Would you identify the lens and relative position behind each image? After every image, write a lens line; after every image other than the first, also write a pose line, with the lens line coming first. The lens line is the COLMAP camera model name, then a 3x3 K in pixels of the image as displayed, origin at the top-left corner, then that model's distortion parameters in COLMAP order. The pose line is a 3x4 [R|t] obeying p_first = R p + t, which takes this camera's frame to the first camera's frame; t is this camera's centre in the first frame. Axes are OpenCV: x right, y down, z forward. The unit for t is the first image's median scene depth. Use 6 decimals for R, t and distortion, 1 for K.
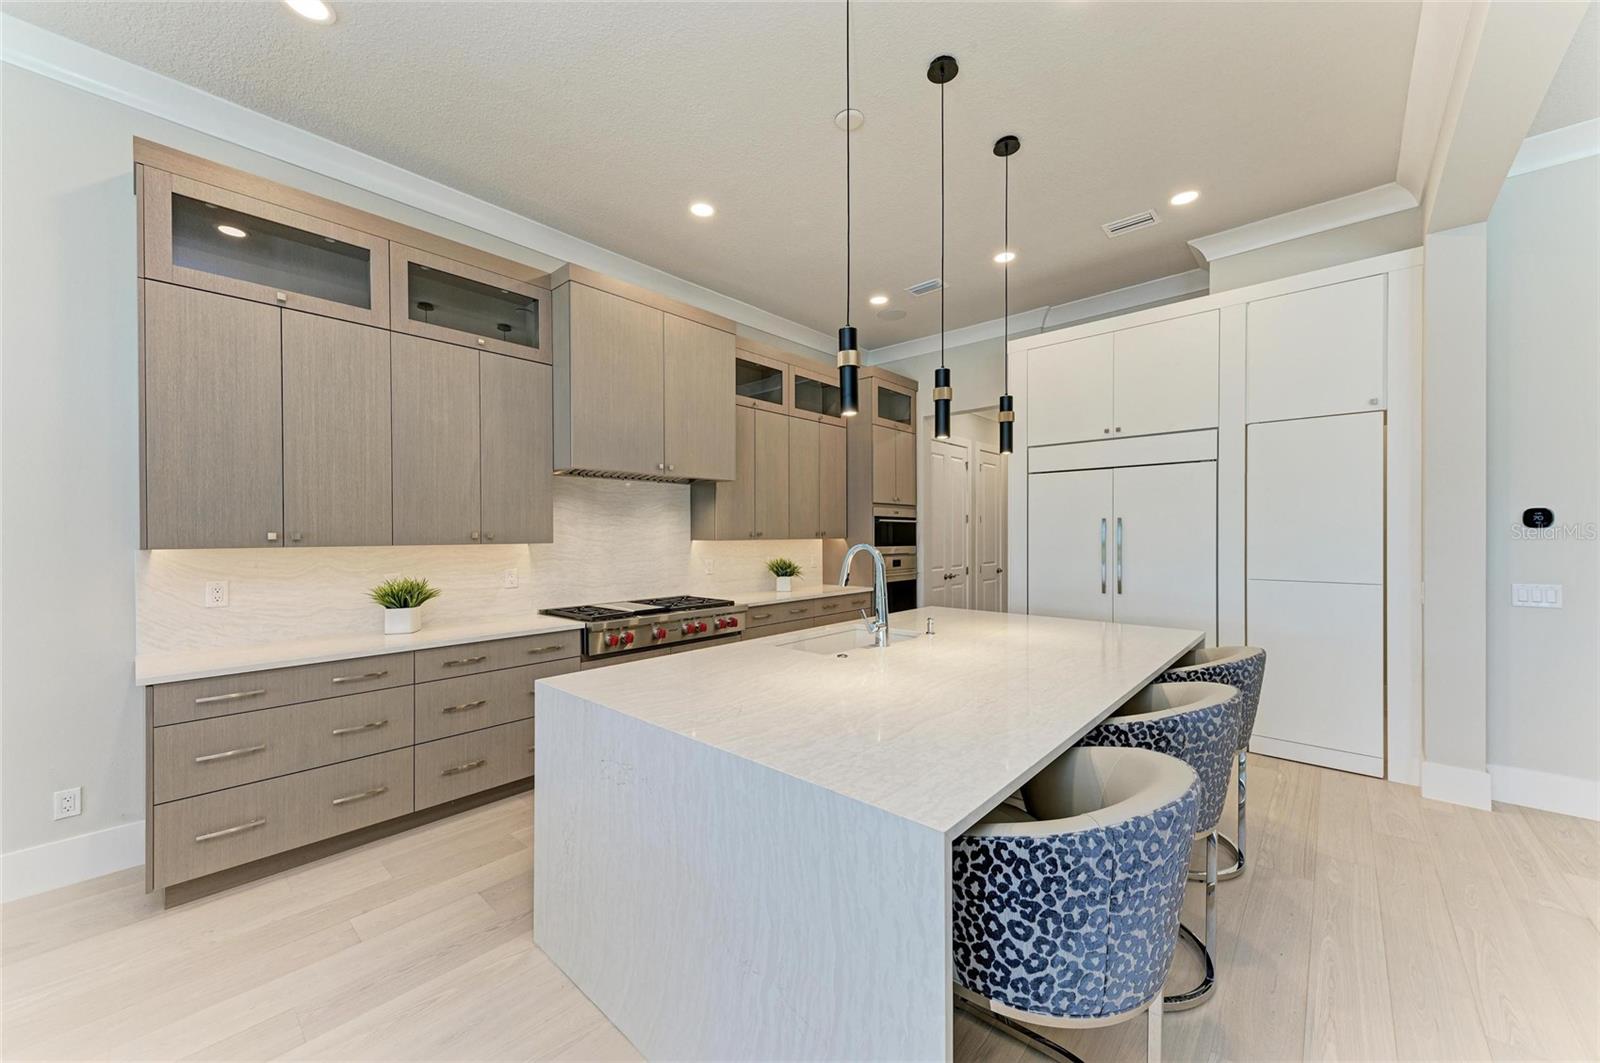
lens RADIAL K [[574.2, 0, 795.0], [0, 574.2, 539.1], [0, 0, 1]] dist [0.014647, -0.003537]
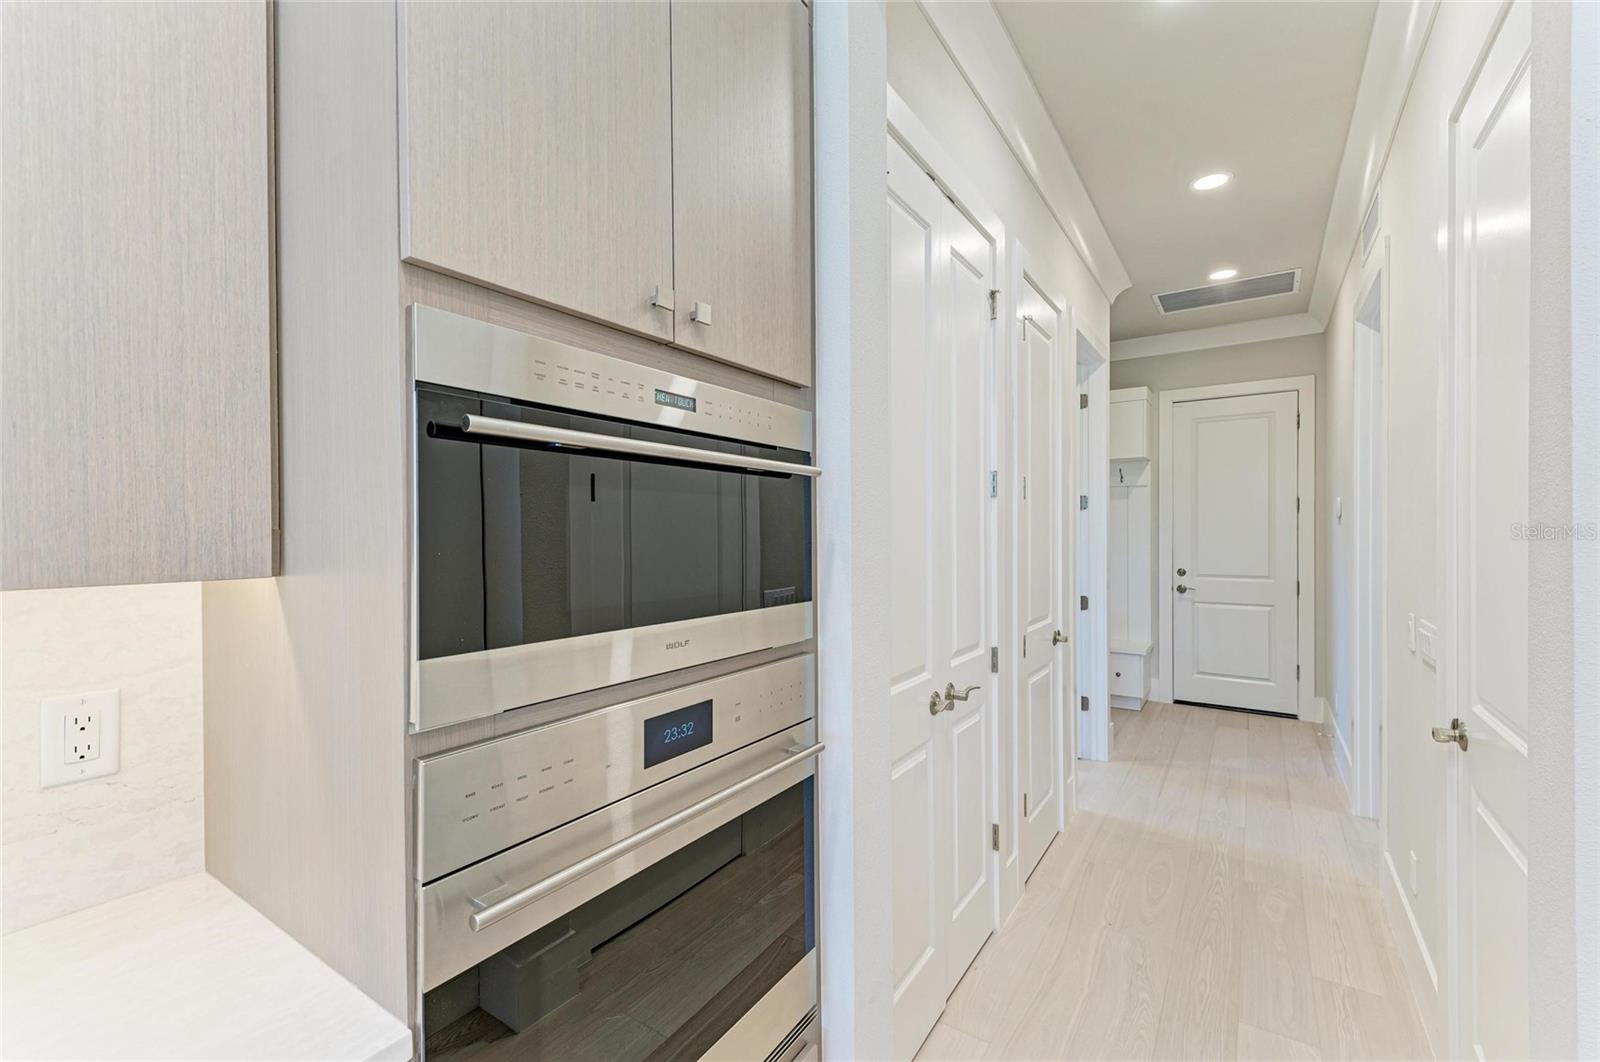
lens RADIAL K [[660.7, 0, 799.0], [0, 660.7, 526.5], [0, 0, 1]] dist [0.012788, -0.001272]
pose [[0.989107, 0.006960, 0.147032, 0.250124], [-0.005191, 0.999909, -0.012416, -0.014101], [-0.147105, 0.011518, 0.989054, 1.130670]]
